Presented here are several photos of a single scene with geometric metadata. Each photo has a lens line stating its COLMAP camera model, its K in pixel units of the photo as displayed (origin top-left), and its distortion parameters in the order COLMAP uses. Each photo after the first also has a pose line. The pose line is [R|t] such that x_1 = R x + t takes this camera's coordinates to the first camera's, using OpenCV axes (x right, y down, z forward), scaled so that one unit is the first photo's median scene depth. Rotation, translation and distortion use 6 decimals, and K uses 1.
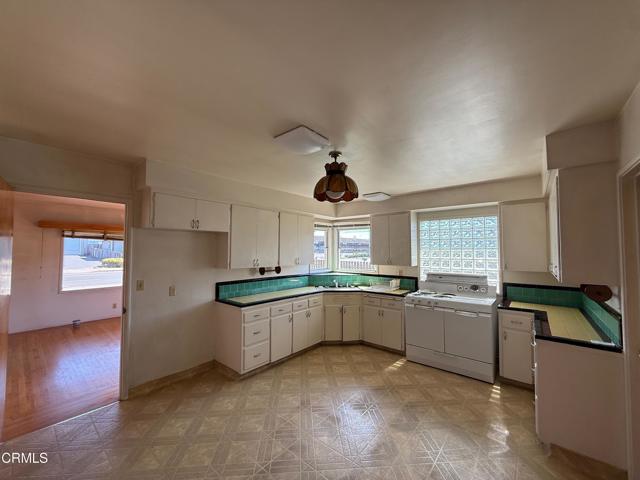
lens RADIAL K [[255.1, 0, 320.0], [0, 255.1, 240.0], [0, 0, 1]] dist [0.001388, 0.000175]
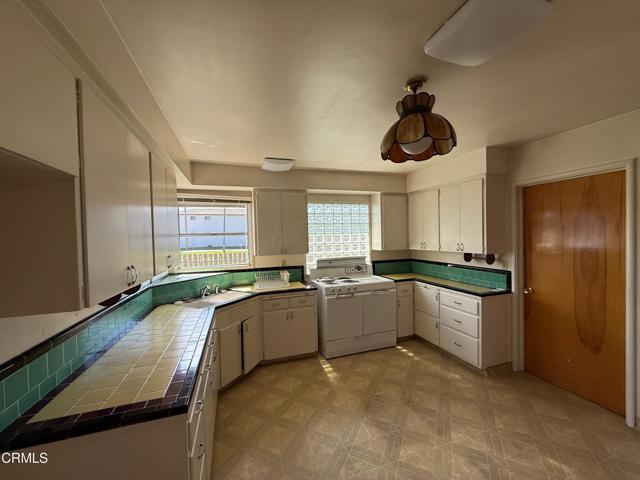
lens RADIAL K [[255.1, 0, 320.0], [0, 255.1, 240.0], [0, 0, 1]] dist [0.001388, 0.000175]
pose [[0.525598, -0.029500, 0.850221, -0.394859], [-0.011690, 0.999054, 0.041891, 0.020601], [-0.850653, -0.031957, 0.524756, 0.547526]]
